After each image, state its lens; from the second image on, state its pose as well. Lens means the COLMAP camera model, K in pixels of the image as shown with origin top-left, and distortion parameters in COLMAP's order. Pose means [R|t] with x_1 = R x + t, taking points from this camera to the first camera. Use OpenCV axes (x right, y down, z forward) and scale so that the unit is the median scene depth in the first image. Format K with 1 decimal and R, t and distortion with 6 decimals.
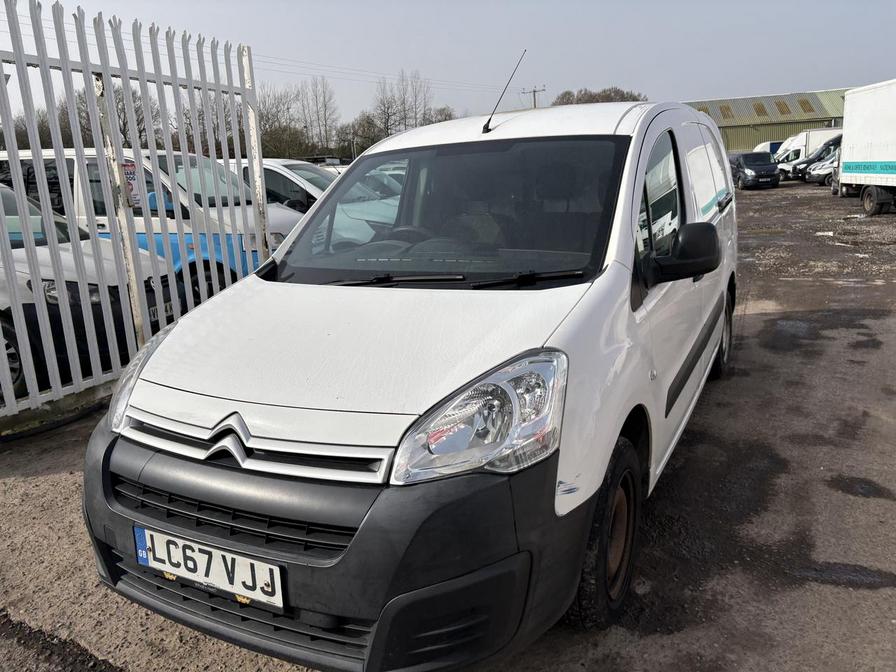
lens RADIAL K [[668.3, 0, 446.6], [0, 668.3, 338.6], [0, 0, 1]] dist [0.013702, -0.021729]
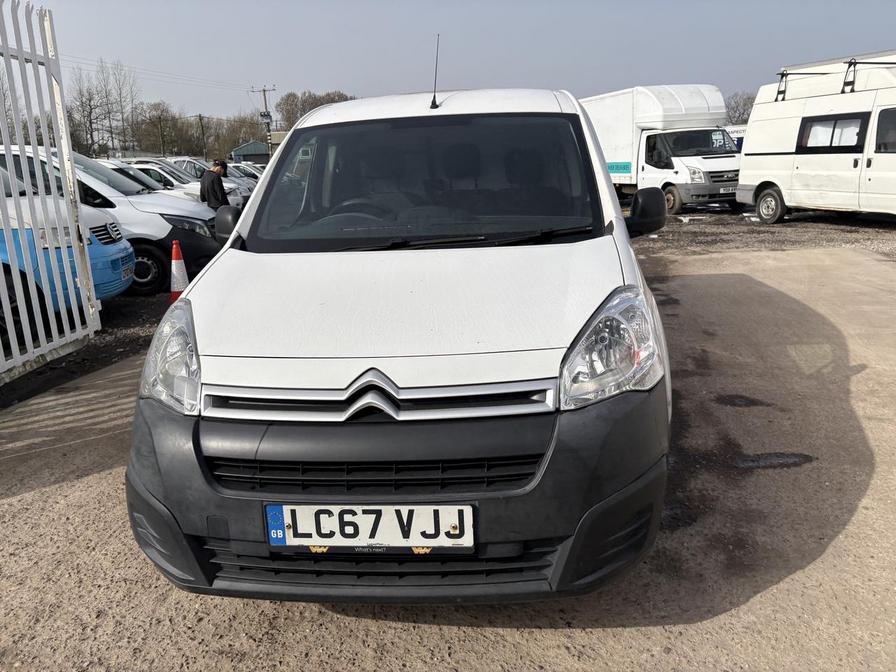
lens RADIAL K [[668.3, 0, 426.6], [0, 668.3, 339.7], [0, 0, 1]] dist [0.013702, -0.021729]
pose [[0.923718, -0.082850, 0.374006, -0.603033], [0.084613, 0.996345, 0.011734, 0.063436], [-0.373611, 0.020807, 0.927352, 0.066131]]
